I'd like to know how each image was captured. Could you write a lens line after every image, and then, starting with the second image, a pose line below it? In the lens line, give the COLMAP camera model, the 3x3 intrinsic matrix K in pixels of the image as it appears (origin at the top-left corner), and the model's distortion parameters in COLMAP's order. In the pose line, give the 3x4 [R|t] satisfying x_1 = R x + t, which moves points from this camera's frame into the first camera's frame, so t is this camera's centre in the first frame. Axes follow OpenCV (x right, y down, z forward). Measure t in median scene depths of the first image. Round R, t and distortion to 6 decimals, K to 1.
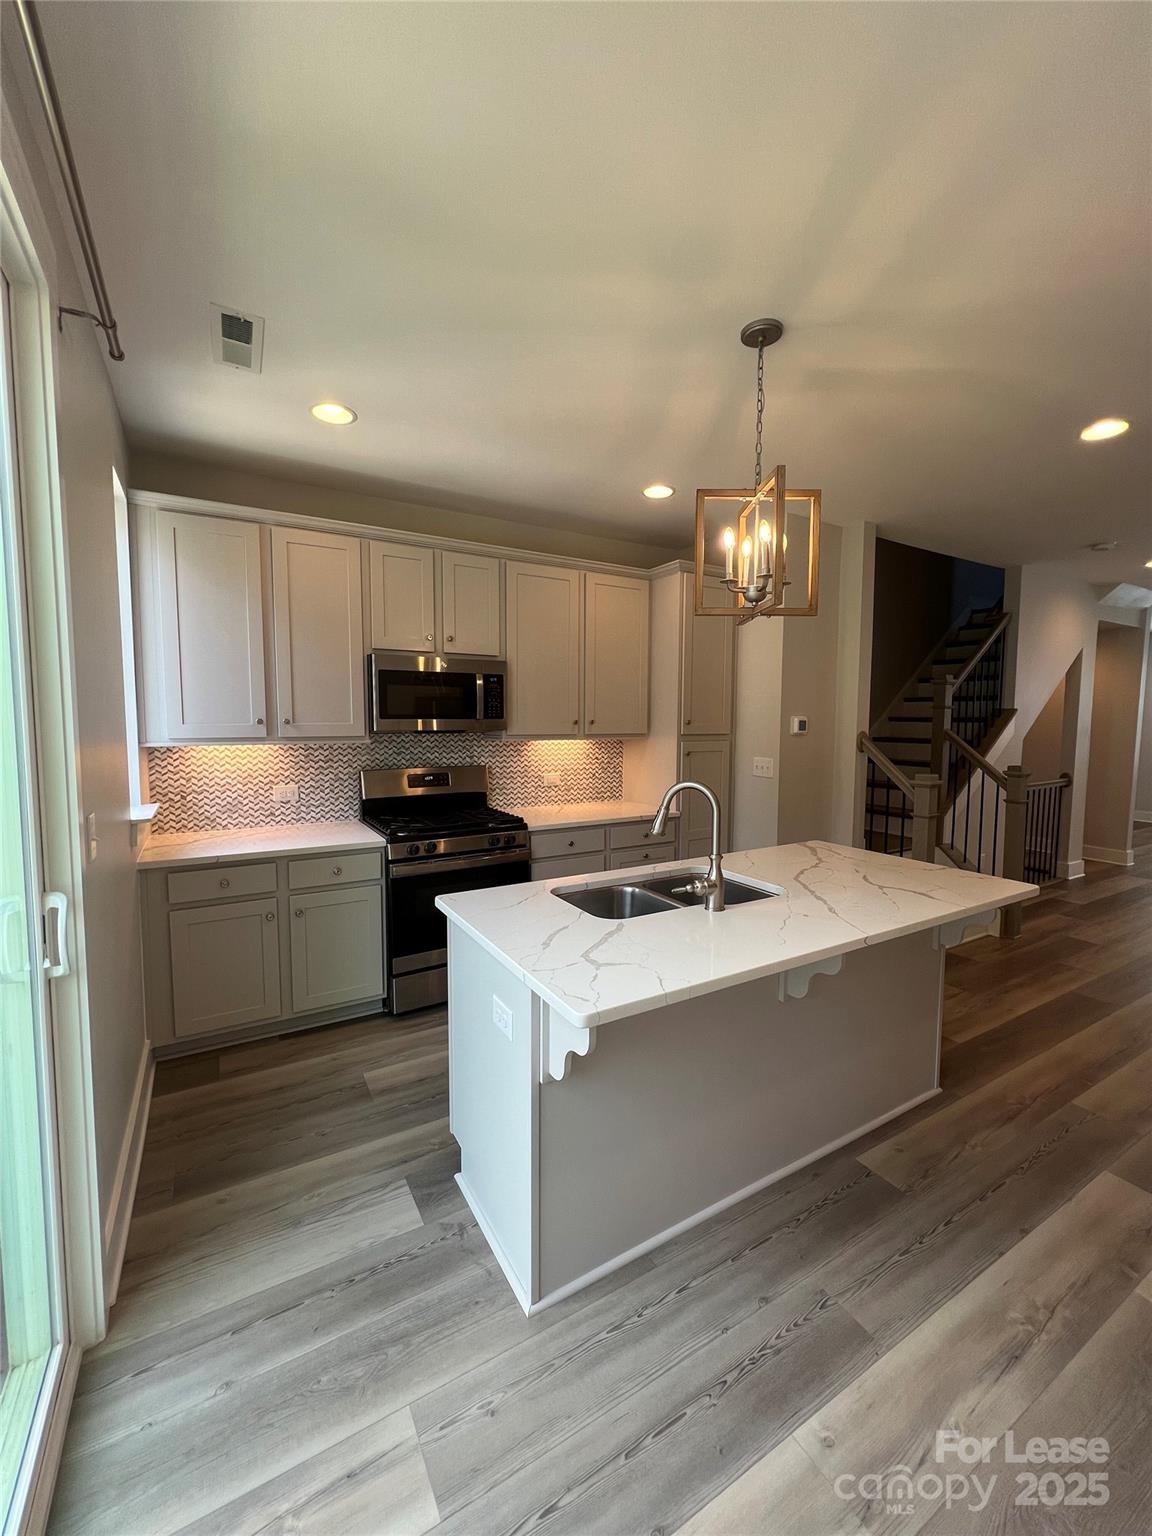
lens RADIAL K [[615.0, 0, 578.2], [0, 615.0, 767.6], [0, 0, 1]] dist [0.002389, -0.000183]
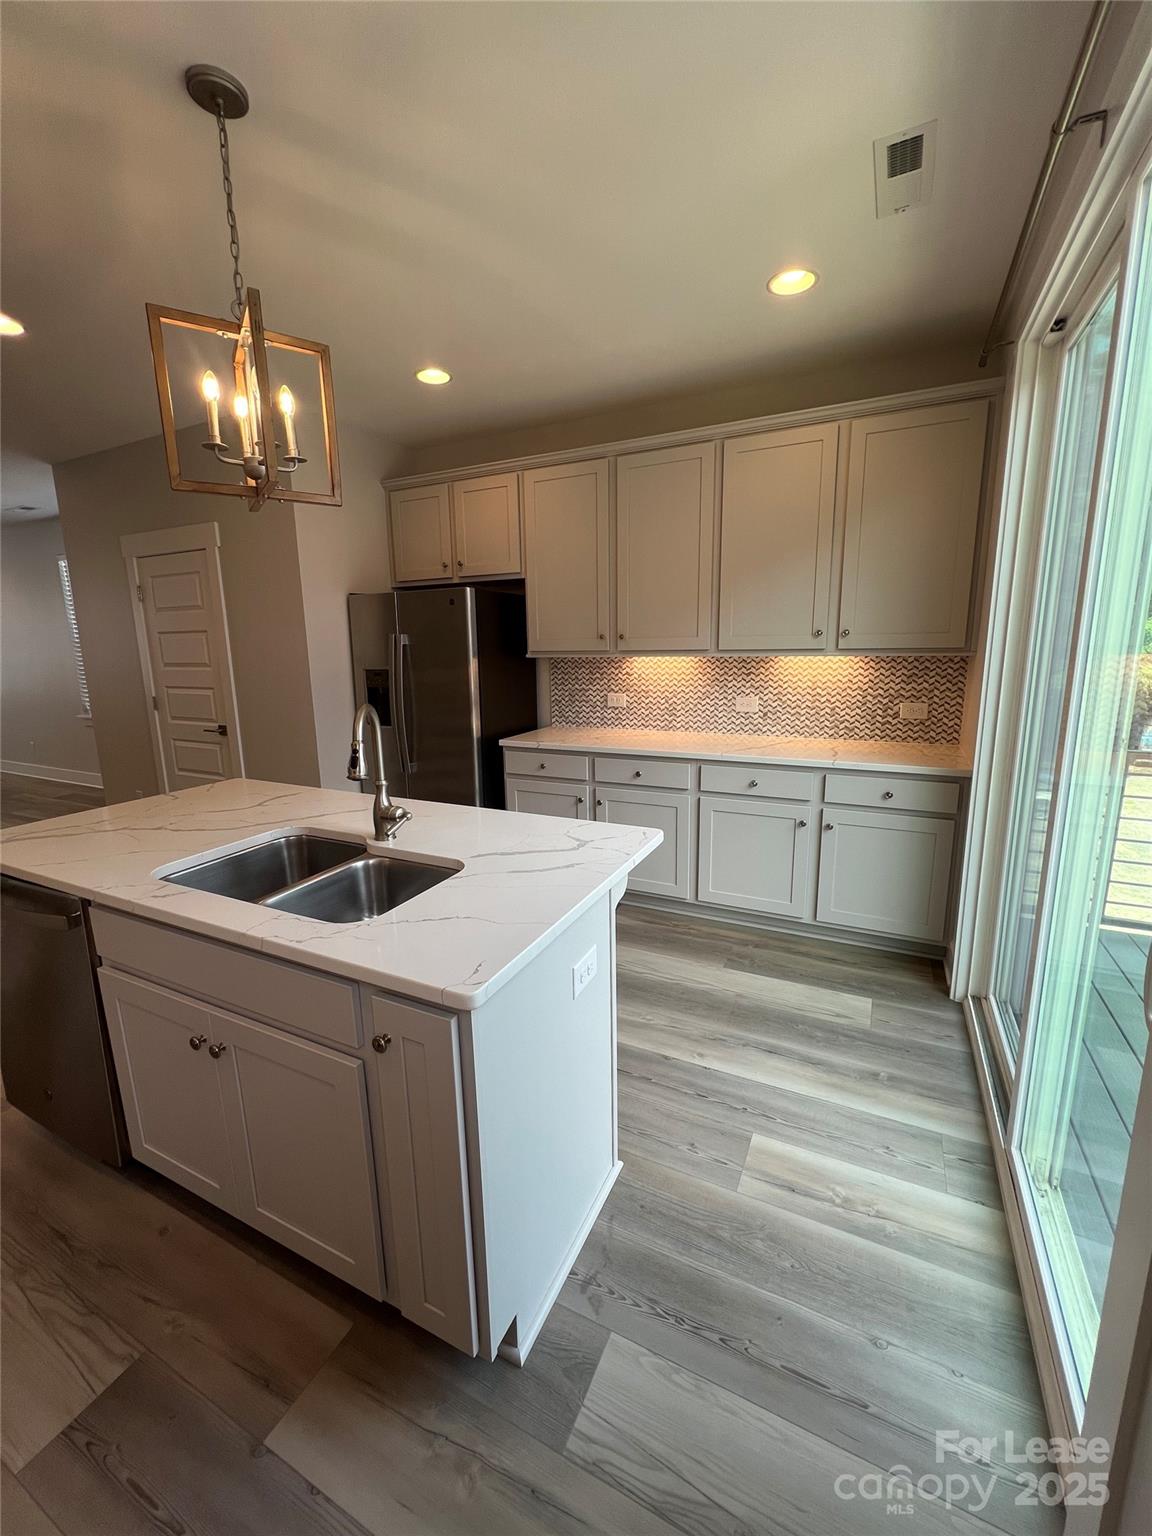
lens RADIAL K [[615.0, 0, 582.3], [0, 615.0, 773.9], [0, 0, 1]] dist [0.002389, -0.000183]
pose [[-0.555966, -0.155479, 0.816534, -0.882059], [0.077194, 0.968446, 0.236965, -0.078527], [-0.827613, 0.194776, -0.526421, 1.570906]]
